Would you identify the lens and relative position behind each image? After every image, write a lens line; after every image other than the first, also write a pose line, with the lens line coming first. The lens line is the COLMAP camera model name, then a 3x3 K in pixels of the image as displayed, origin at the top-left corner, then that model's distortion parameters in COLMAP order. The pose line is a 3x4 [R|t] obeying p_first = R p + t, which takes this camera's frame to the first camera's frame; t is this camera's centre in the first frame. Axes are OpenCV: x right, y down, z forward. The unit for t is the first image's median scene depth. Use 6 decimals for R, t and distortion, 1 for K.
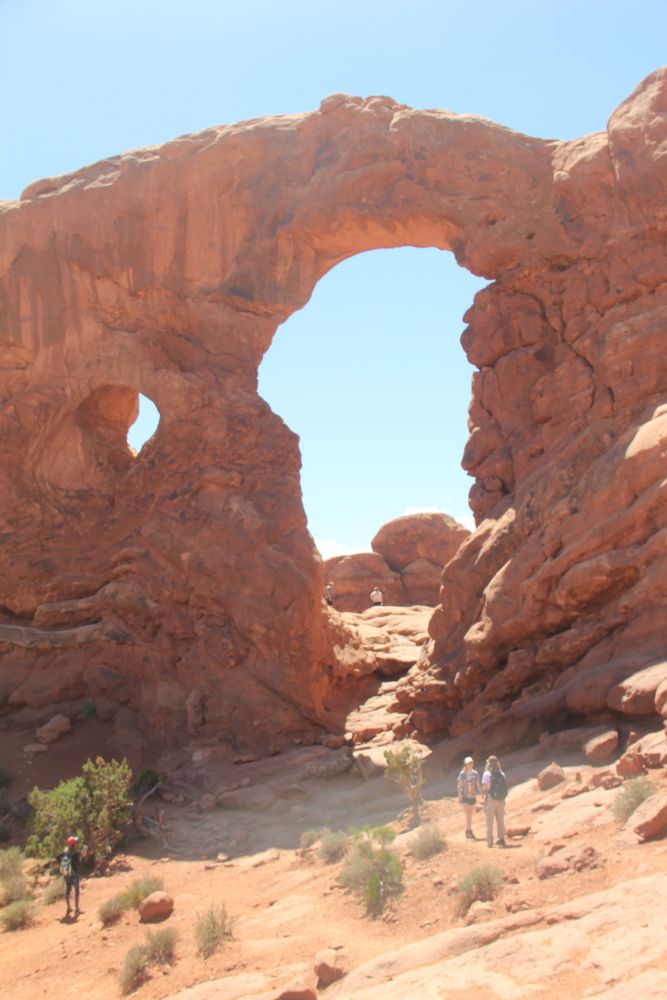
lens RADIAL K [[1138.4, 0, 333.2], [0, 1138.4, 499.2], [0, 0, 1]] dist [0.028258, 0.000000]
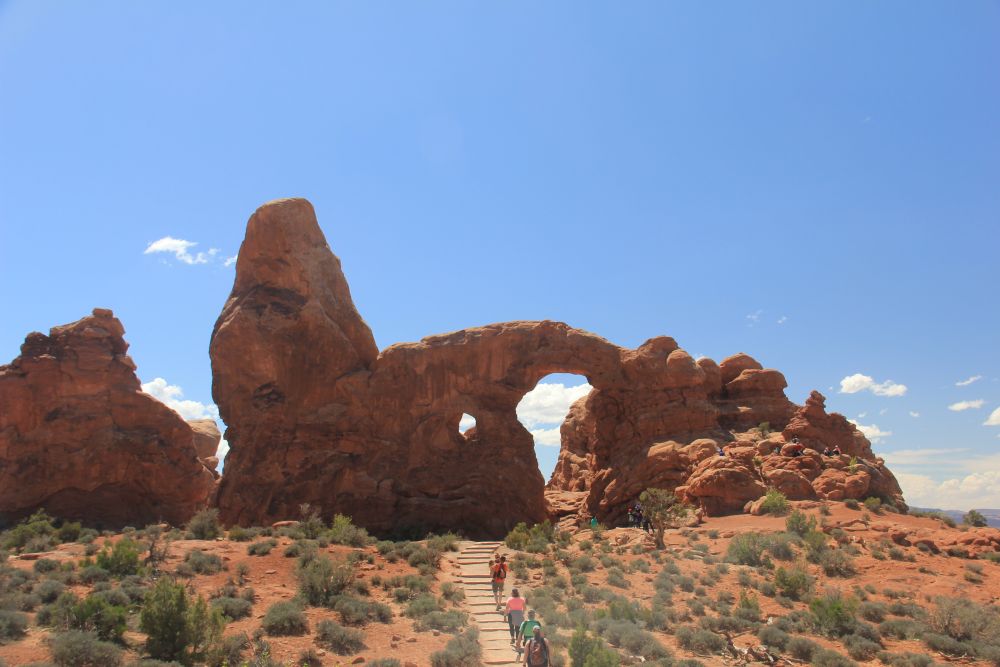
lens RADIAL K [[1126.0, 0, 500.1], [0, 1126.0, 334.8], [0, 0, 1]] dist [0.002956, 0.000000]
pose [[0.981266, 0.019162, 0.191701, -0.685710], [-0.016950, 0.999770, -0.013170, -0.278552], [-0.191909, 0.009674, 0.981365, -1.883627]]
